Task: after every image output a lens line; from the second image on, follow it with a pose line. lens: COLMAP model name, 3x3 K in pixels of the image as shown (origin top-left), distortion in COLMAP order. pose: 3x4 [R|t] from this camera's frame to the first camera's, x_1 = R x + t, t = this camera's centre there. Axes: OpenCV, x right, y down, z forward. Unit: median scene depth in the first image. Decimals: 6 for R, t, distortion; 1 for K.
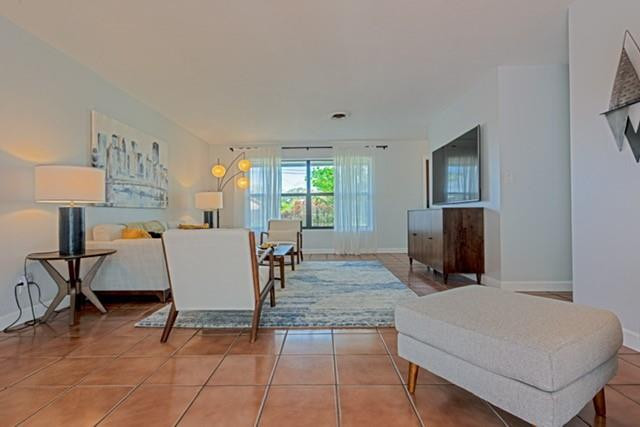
lens RADIAL K [[307.5, 0, 322.8], [0, 307.5, 212.2], [0, 0, 1]] dist [0.000038, -0.002678]
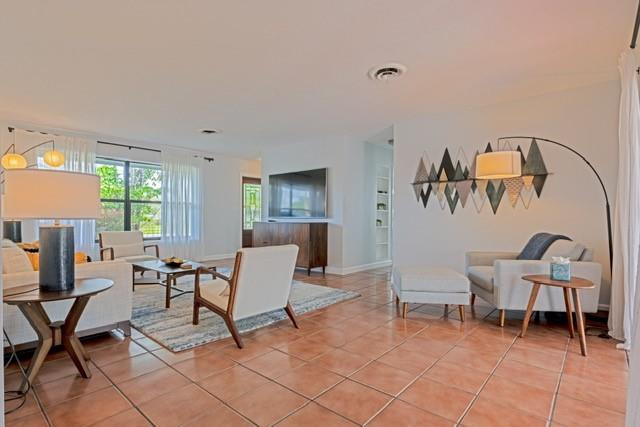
lens RADIAL K [[307.5, 0, 330.7], [0, 307.5, 219.0], [0, 0, 1]] dist [0.000038, -0.002678]
pose [[0.638314, 0.014403, 0.769642, -0.479359], [-0.020103, 0.999796, -0.002038, -0.022277], [-0.769514, -0.014172, 0.638473, 0.016497]]
